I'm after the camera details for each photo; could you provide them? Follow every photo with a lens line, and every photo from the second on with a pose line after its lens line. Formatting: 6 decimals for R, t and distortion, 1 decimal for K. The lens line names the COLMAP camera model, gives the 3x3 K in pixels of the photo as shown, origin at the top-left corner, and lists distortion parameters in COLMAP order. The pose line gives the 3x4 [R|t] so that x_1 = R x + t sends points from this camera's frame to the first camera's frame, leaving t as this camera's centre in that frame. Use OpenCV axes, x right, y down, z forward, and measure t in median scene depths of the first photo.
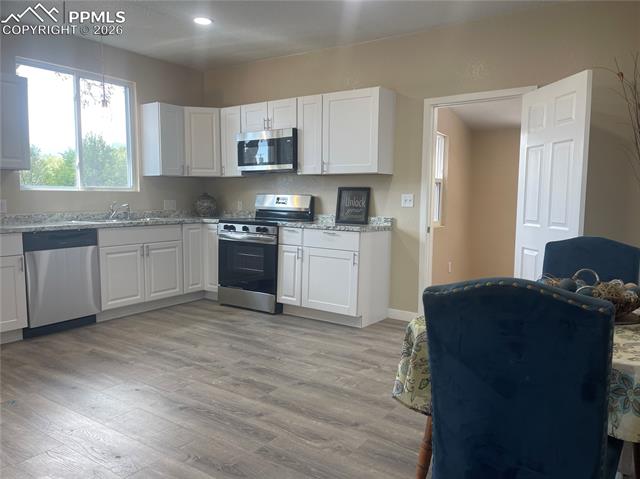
lens RADIAL K [[480.6, 0, 323.0], [0, 480.6, 241.4], [0, 0, 1]] dist [0.064080, -0.091304]
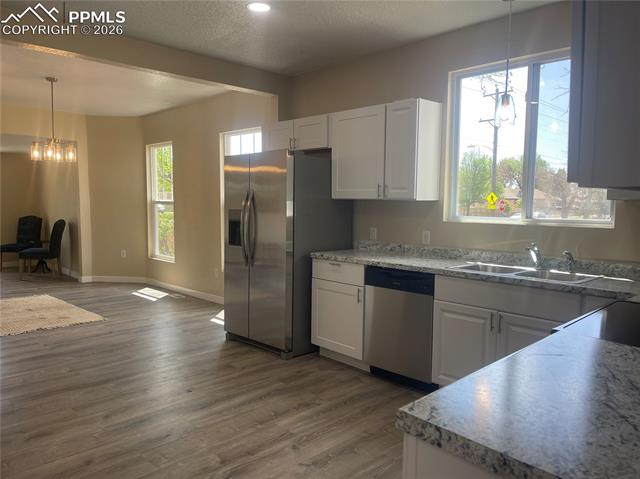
lens RADIAL K [[480.6, 0, 323.0], [0, 480.6, 241.4], [0, 0, 1]] dist [0.064080, -0.091304]
pose [[-0.193727, 0.073986, -0.978262, 0.318824], [-0.106055, 0.989729, 0.095856, -0.135258], [0.975306, 0.122319, -0.183891, 0.980063]]
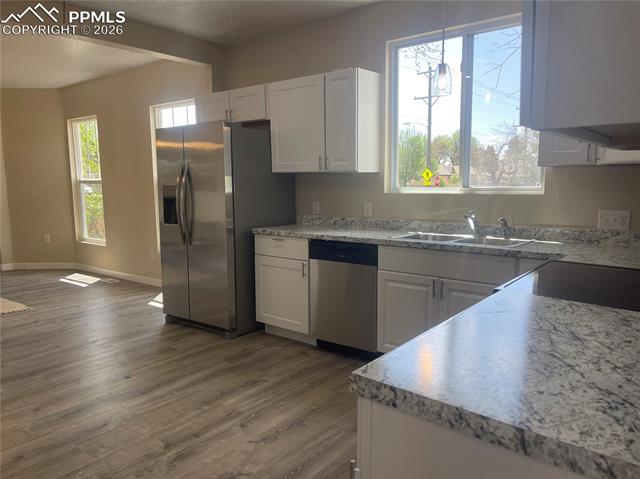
lens RADIAL K [[481.1, 0, 328.0], [0, 481.1, 240.4], [0, 0, 1]] dist [0.062956, -0.089708]
pose [[-0.061437, 0.118862, -0.991008, 0.305402], [-0.089384, 0.988239, 0.124072, -0.124241], [0.994101, 0.096202, -0.050090, 0.976822]]
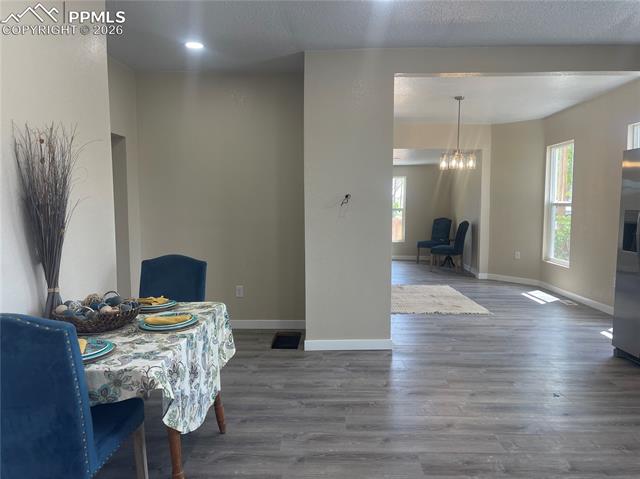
lens RADIAL K [[480.6, 0, 323.0], [0, 480.6, 241.4], [0, 0, 1]] dist [0.064080, -0.091304]
pose [[-0.838863, 0.039769, -0.542889, 0.331379], [-0.054515, 0.986176, 0.156478, -0.138861], [0.541607, 0.160859, -0.825098, 1.054644]]
